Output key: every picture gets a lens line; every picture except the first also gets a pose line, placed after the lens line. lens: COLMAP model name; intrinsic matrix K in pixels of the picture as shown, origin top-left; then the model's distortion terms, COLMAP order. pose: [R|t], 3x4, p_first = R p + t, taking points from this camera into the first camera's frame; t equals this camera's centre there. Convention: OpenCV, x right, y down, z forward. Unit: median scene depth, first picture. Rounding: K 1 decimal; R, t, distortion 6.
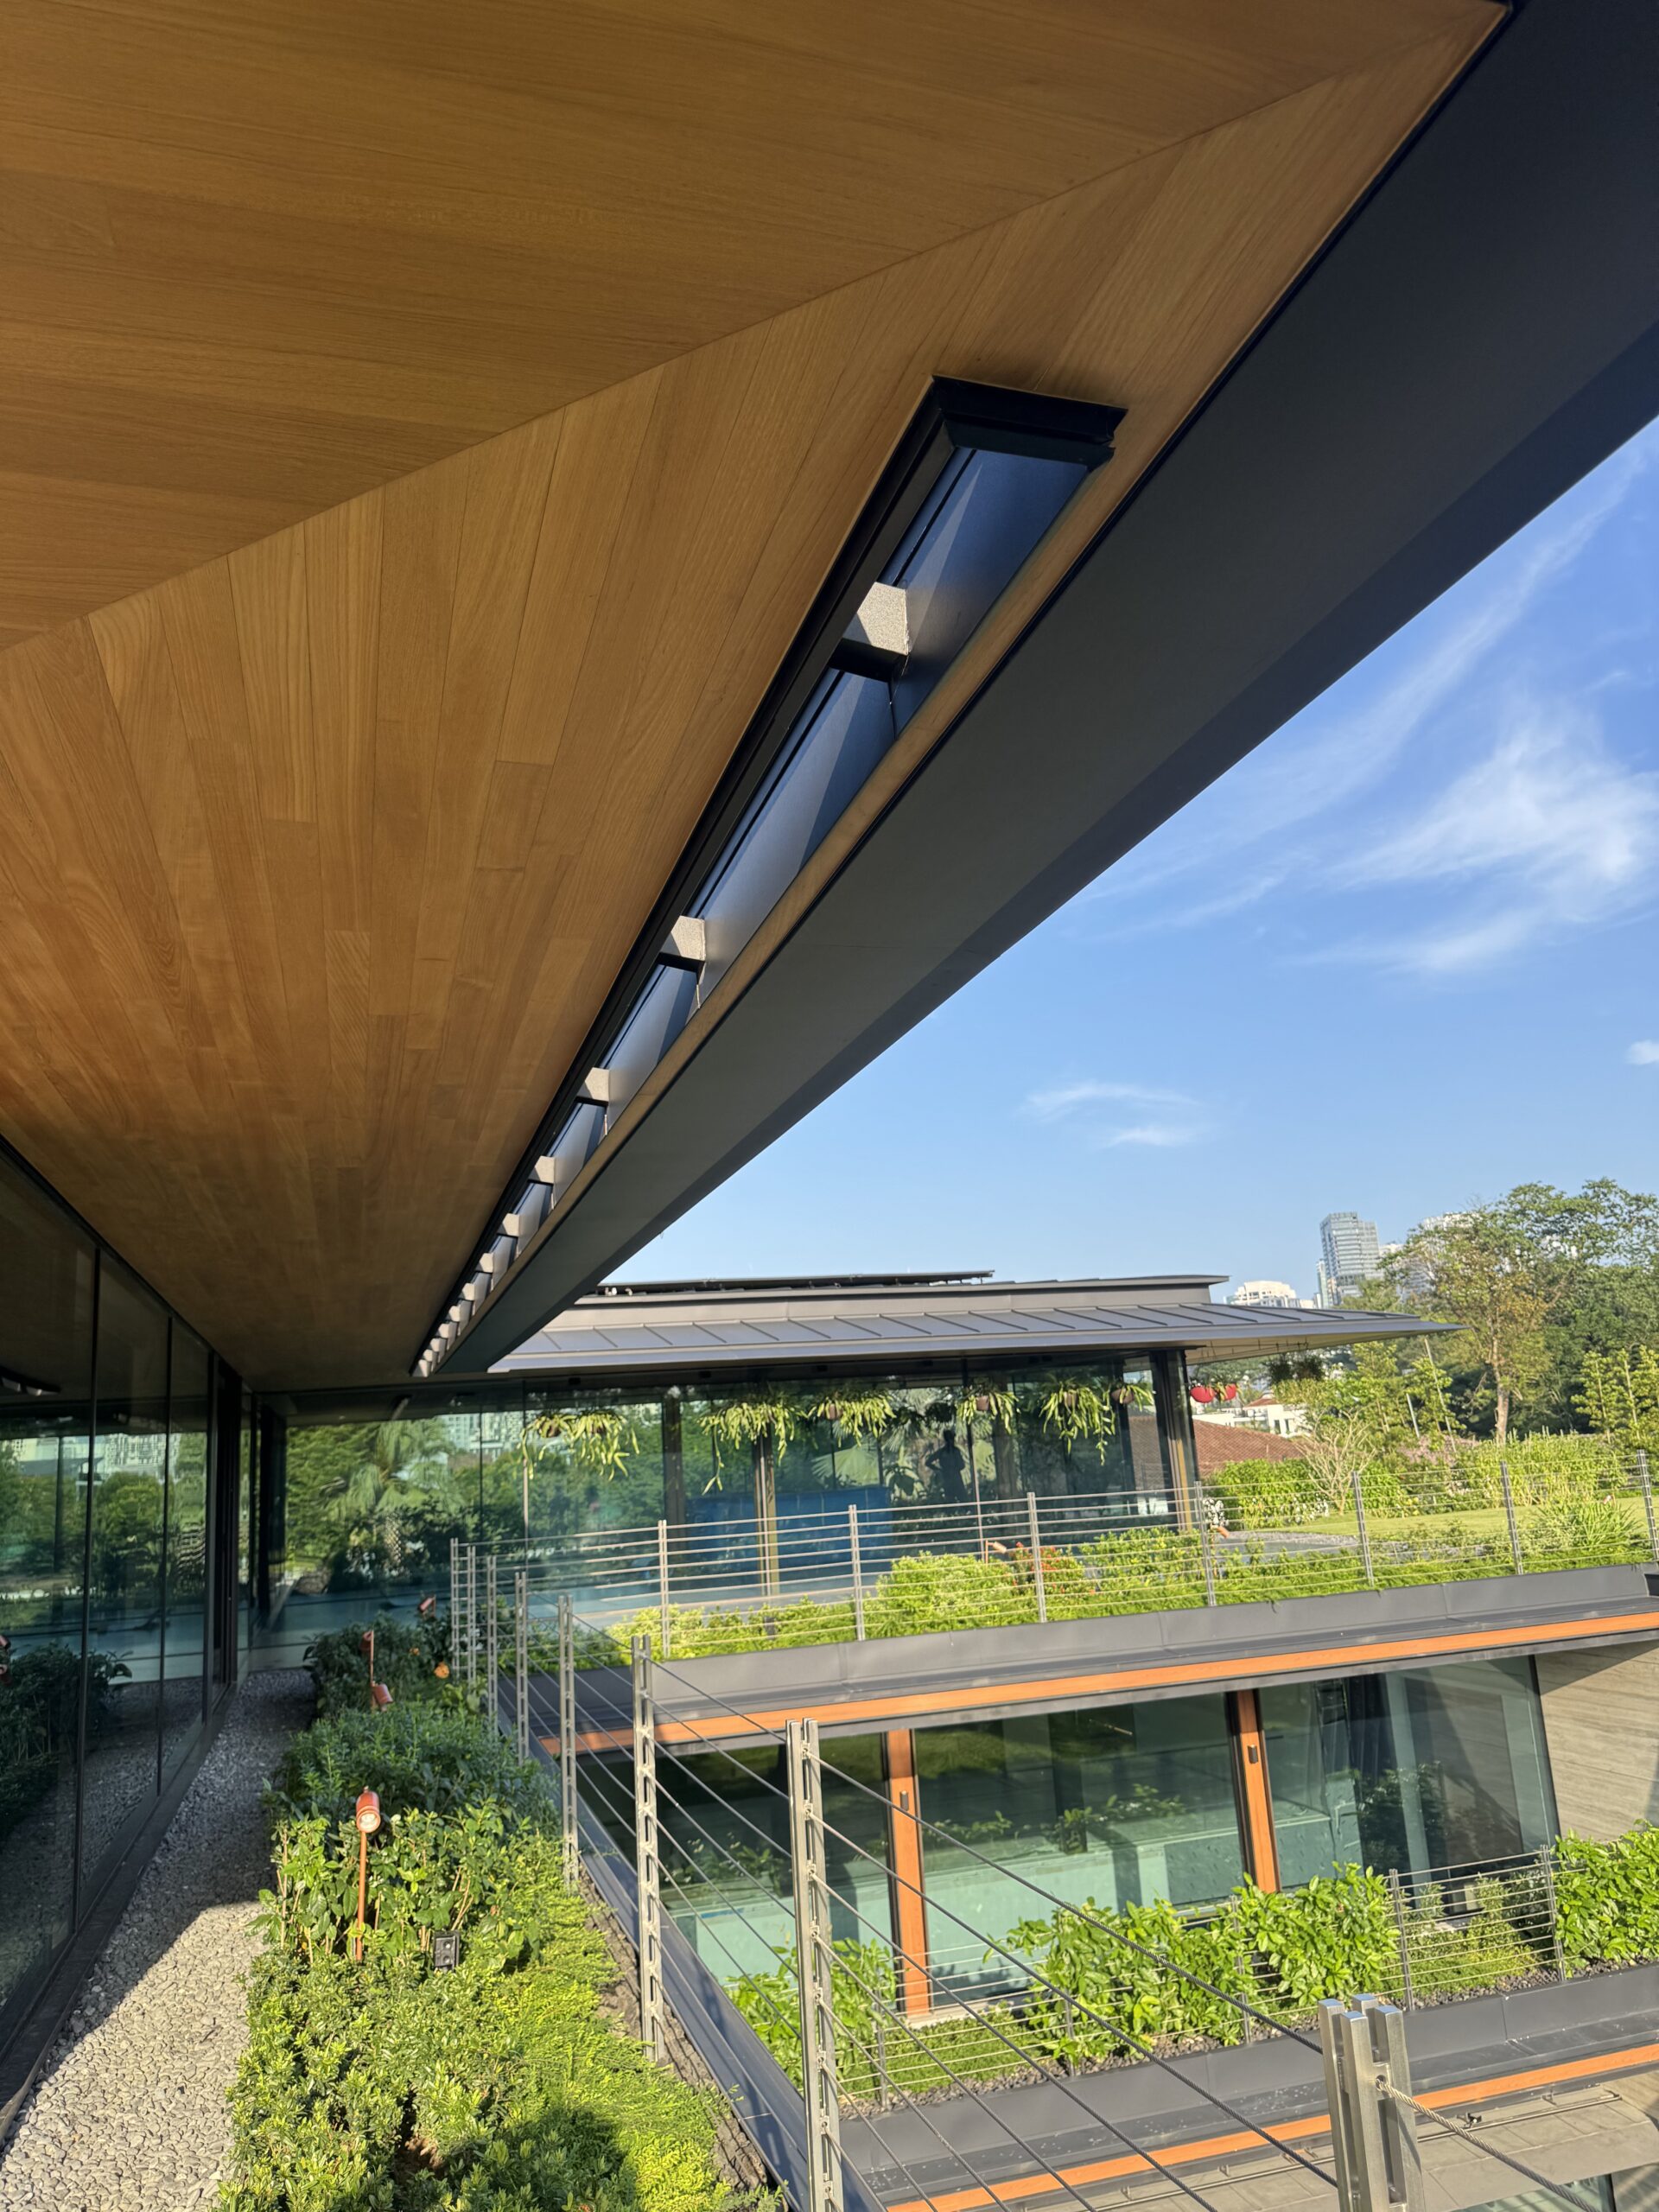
lens RADIAL K [[1550.7, 0, 829.5], [0, 1550.7, 1106.0], [0, 0, 1]] dist [-0.000053, -0.008639]
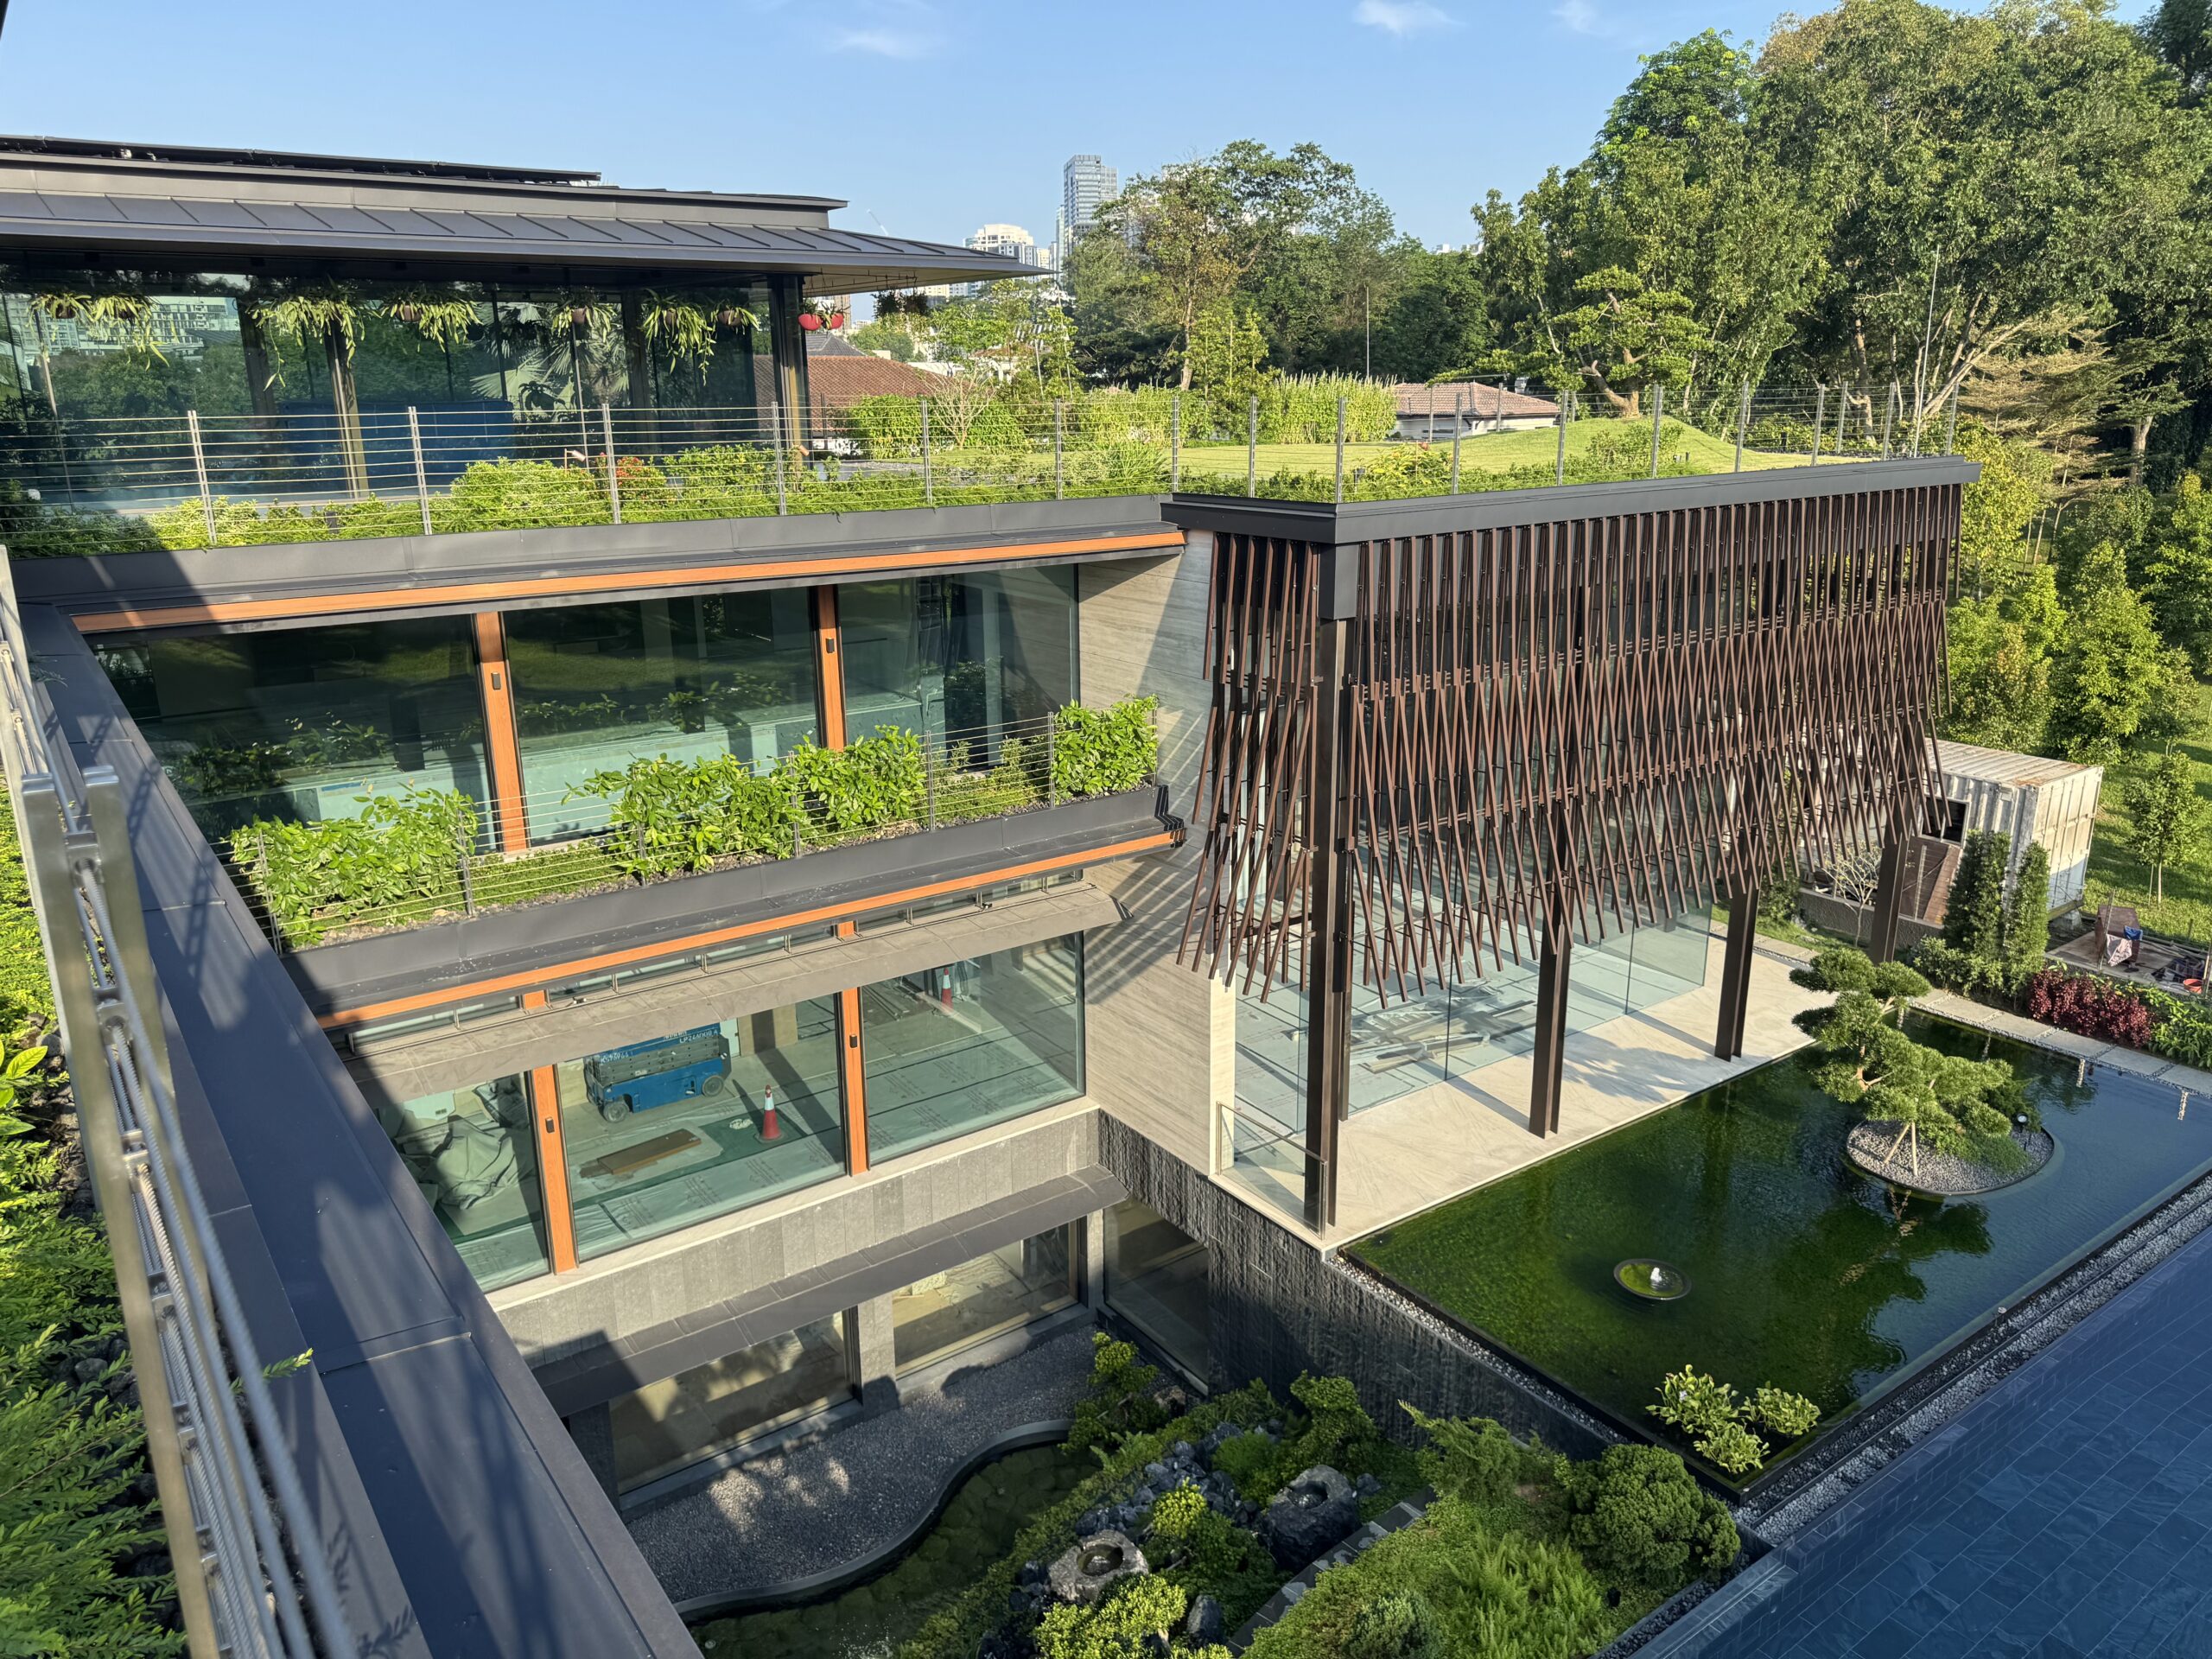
lens RADIAL K [[1544.0, 0, 1106.0], [0, 1544.0, 829.5], [0, 0, 1]] dist [0.116930, -0.245528]
pose [[0.944678, -0.039826, 0.325573, 0.085851], [-0.118236, 0.884519, 0.451271, -0.008777], [-0.305948, -0.464800, 0.830877, -0.094129]]
